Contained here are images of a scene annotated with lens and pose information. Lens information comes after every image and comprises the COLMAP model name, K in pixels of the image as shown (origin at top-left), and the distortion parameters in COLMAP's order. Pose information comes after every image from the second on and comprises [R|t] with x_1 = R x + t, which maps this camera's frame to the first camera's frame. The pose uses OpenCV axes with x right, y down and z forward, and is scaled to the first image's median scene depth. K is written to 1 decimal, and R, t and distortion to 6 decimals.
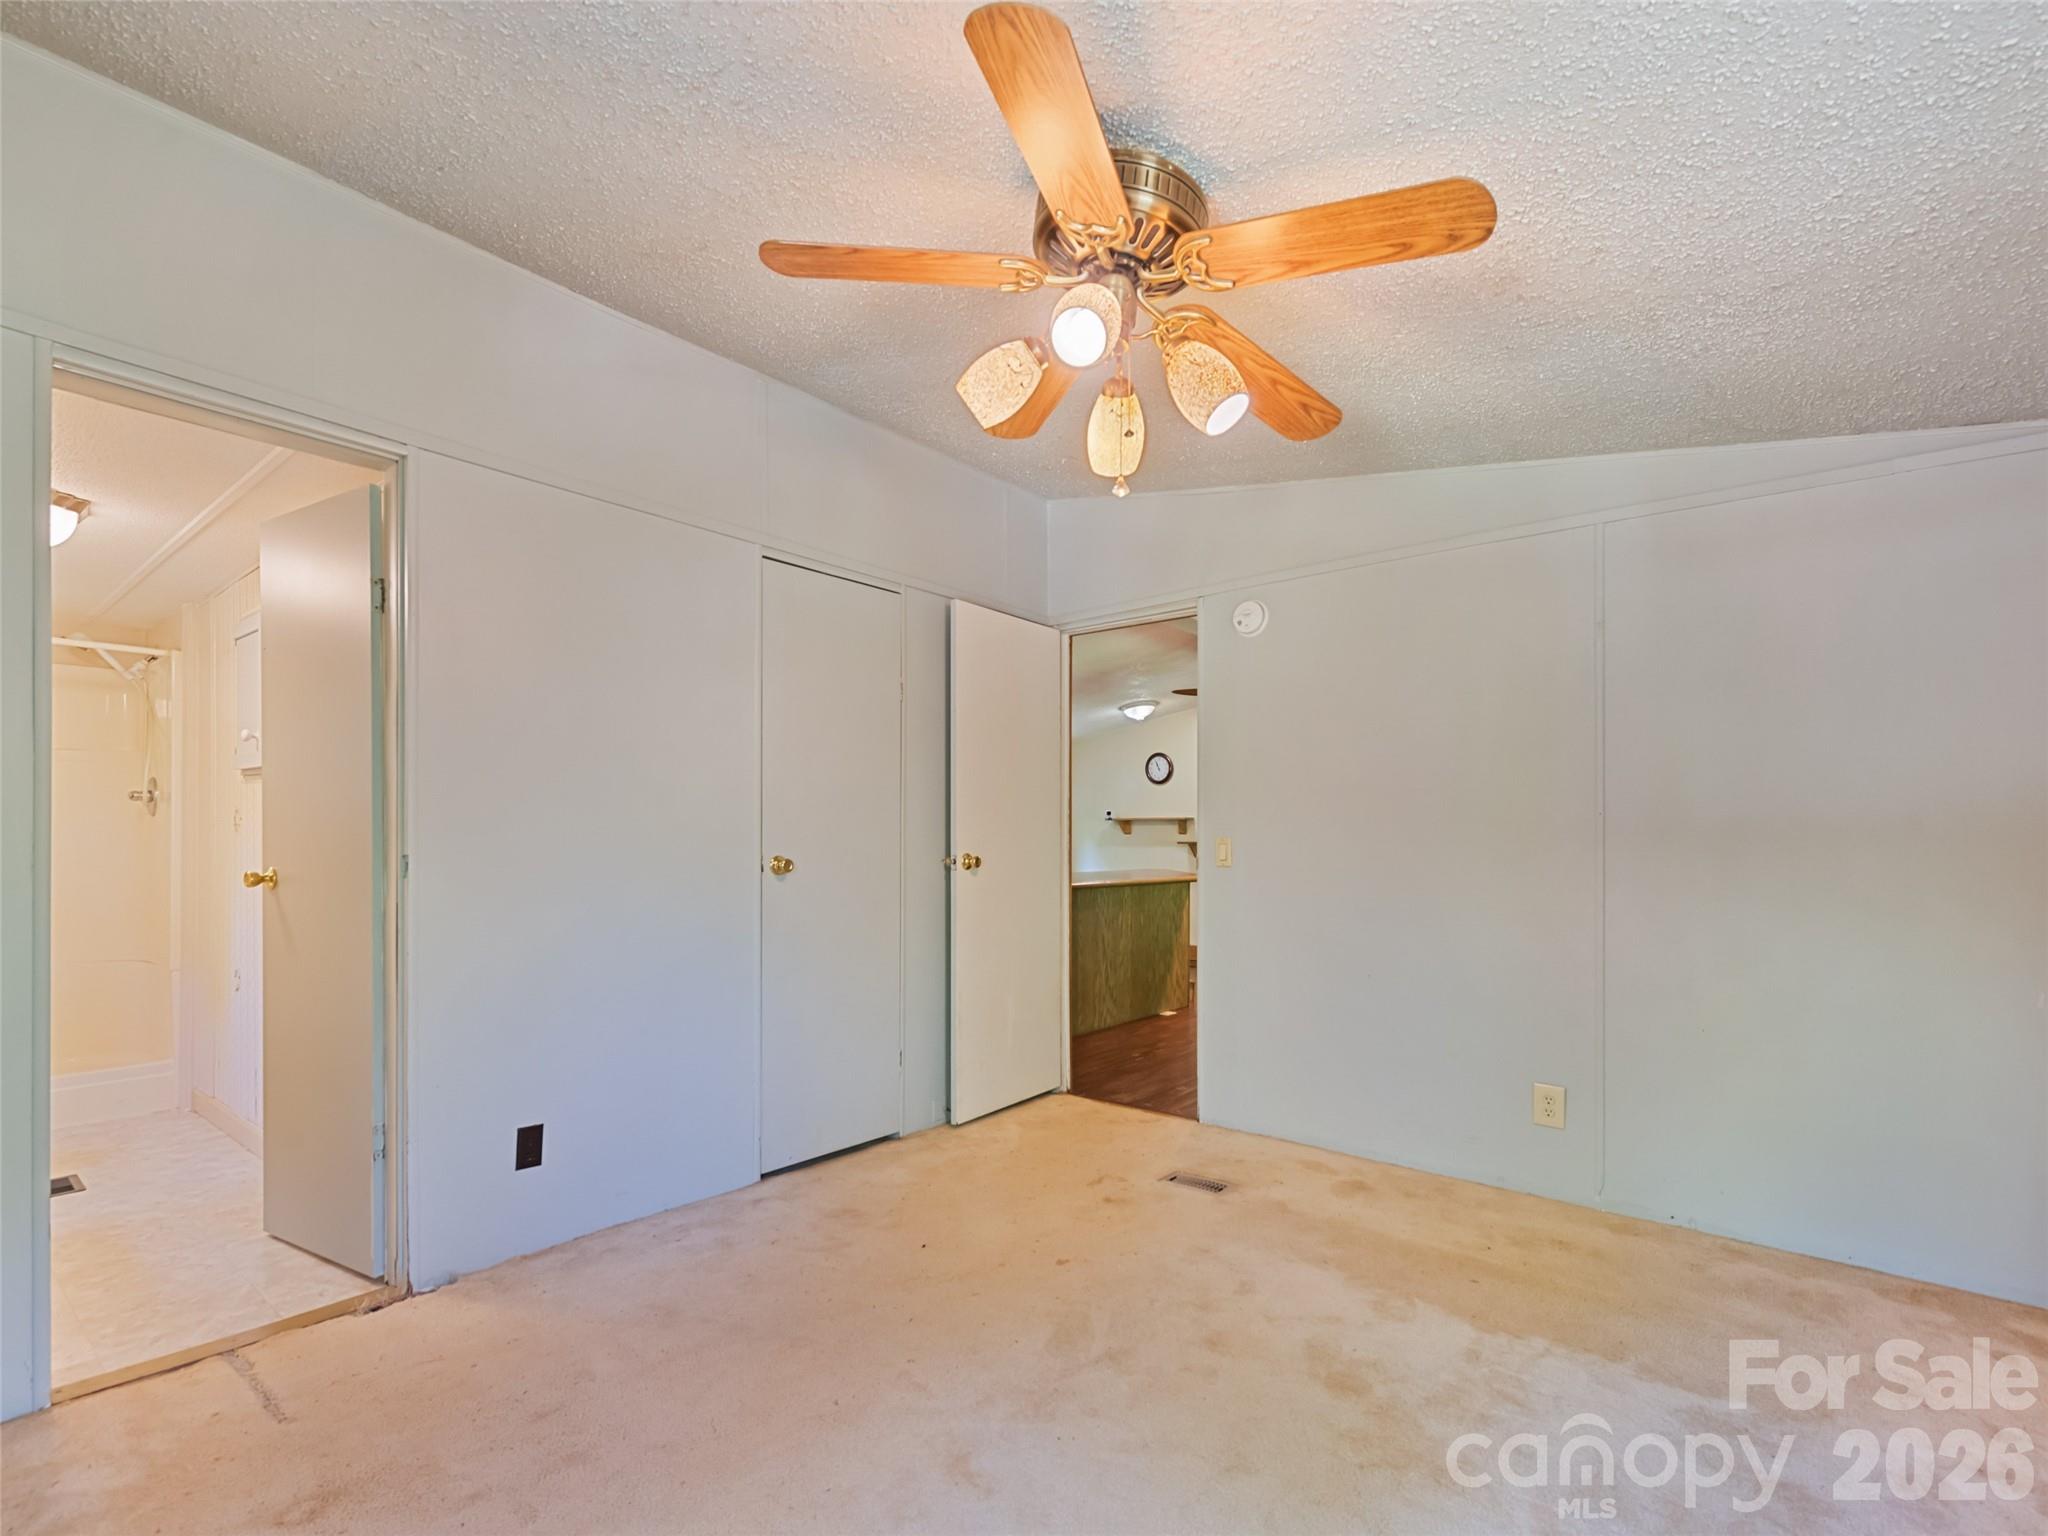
lens RADIAL K [[956.5, 0, 1022.2], [0, 956.5, 839.5], [0, 0, 1]] dist [0.012853, -0.001182]
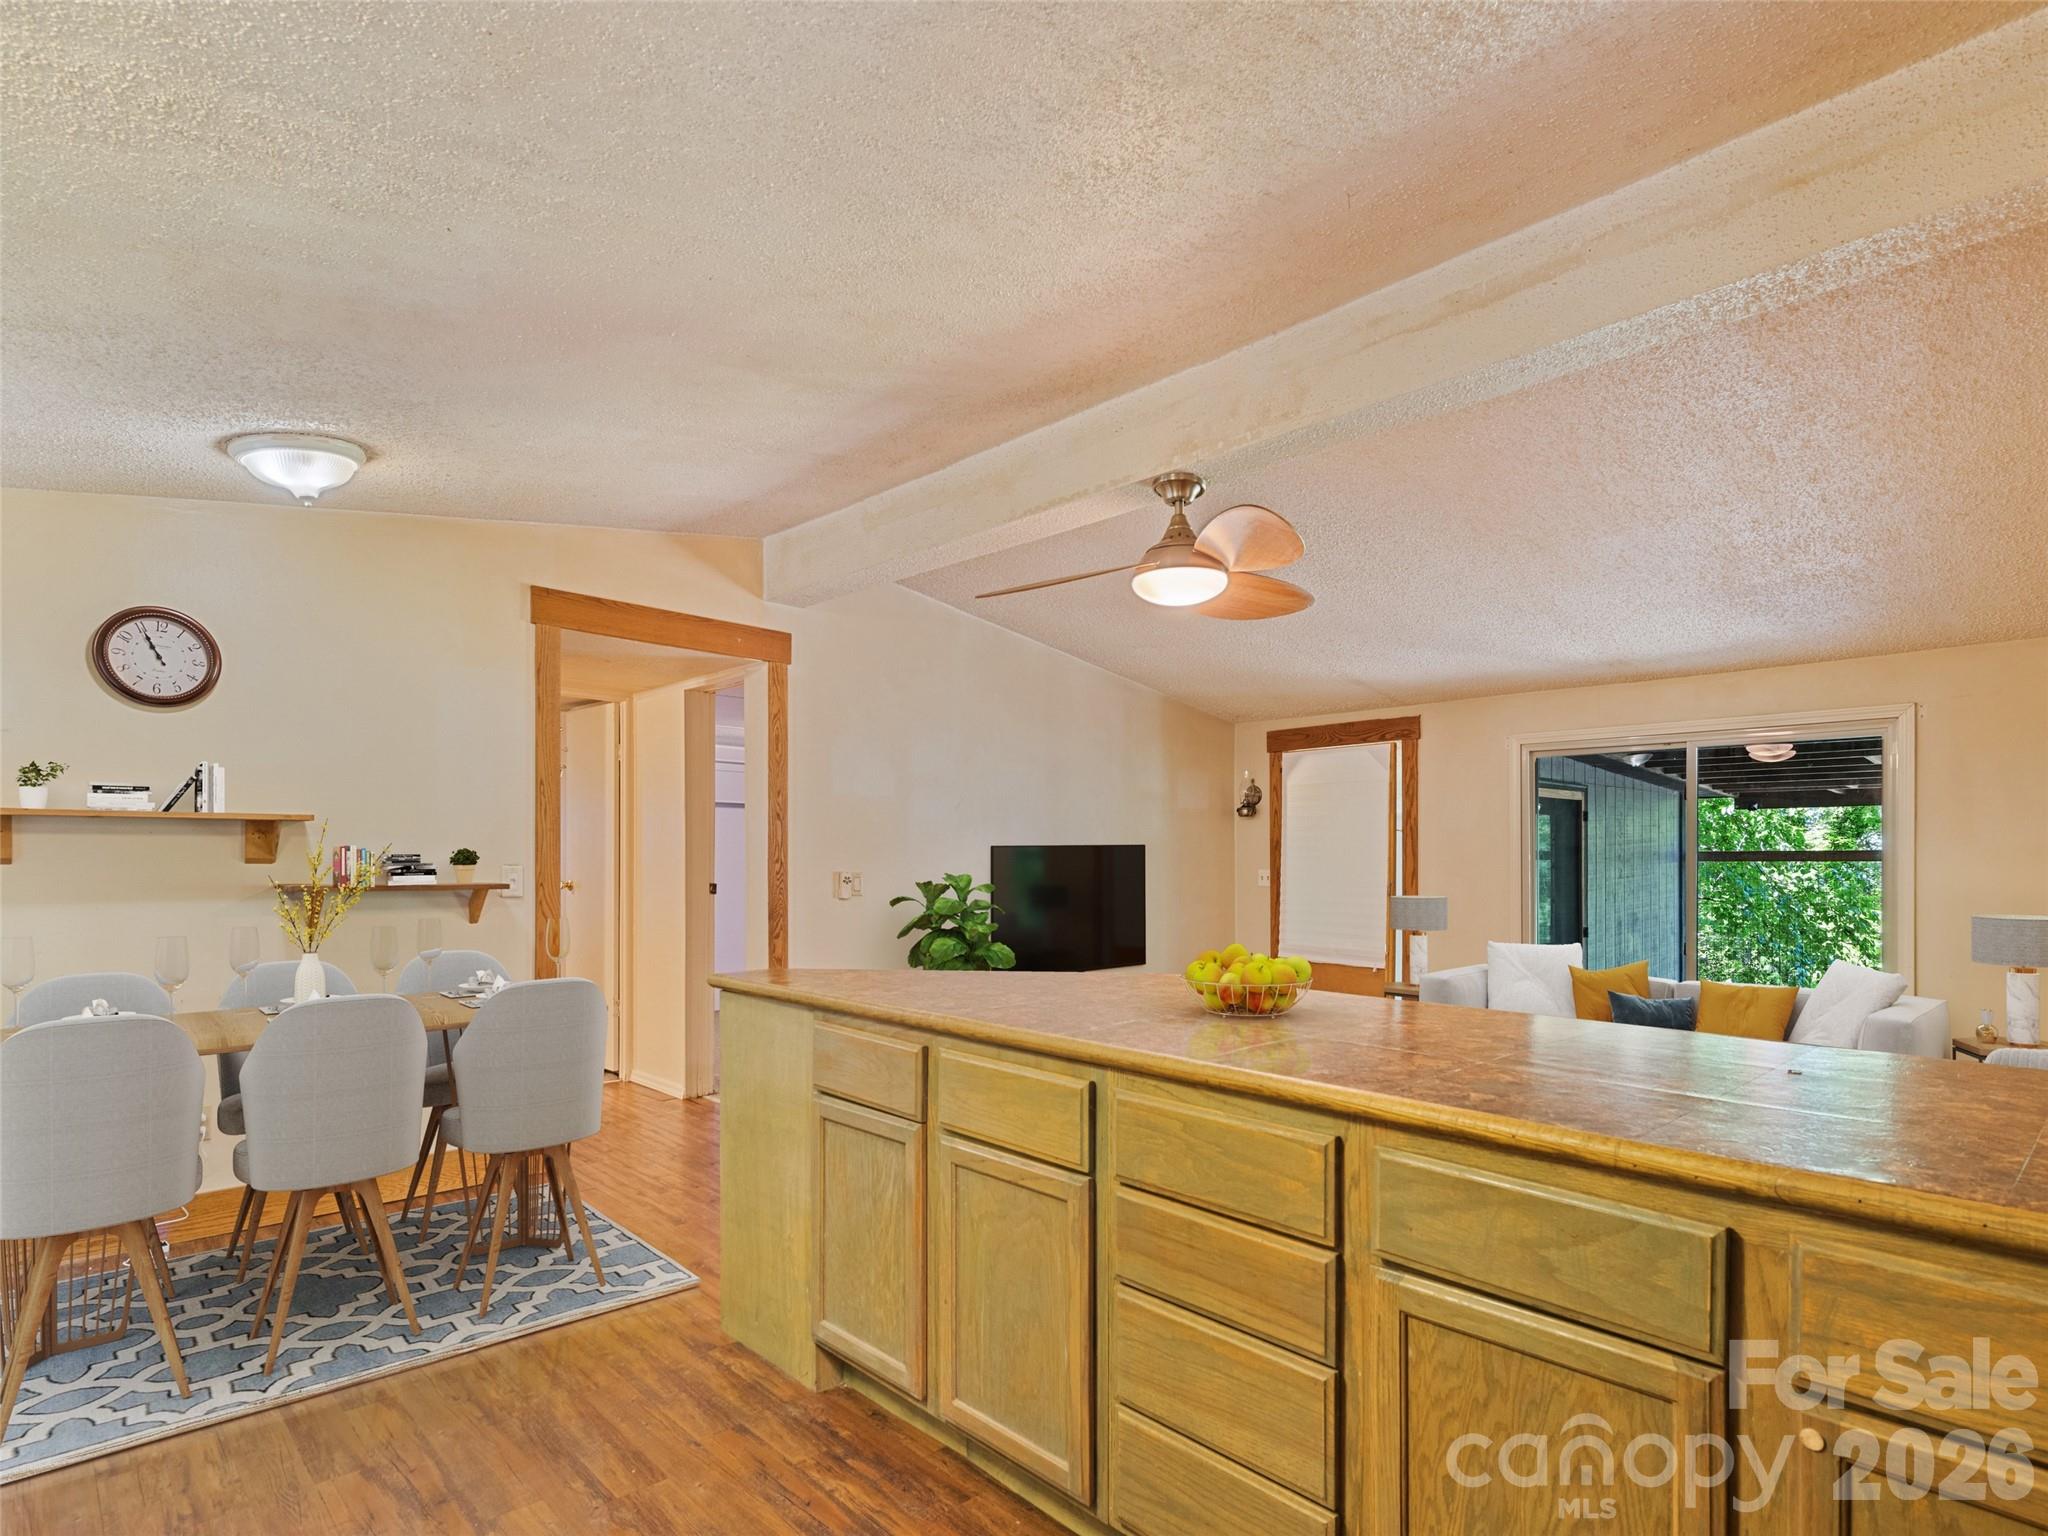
lens RADIAL K [[1060.4, 0, 1012.9], [0, 1060.4, 867.4], [0, 0, 1]] dist [0.005960, -0.000553]
pose [[0.141159, -0.015772, 0.989861, -0.241666], [-0.001926, 0.999867, 0.016206, -0.014864], [-0.989985, -0.004194, 0.141110, 0.956862]]
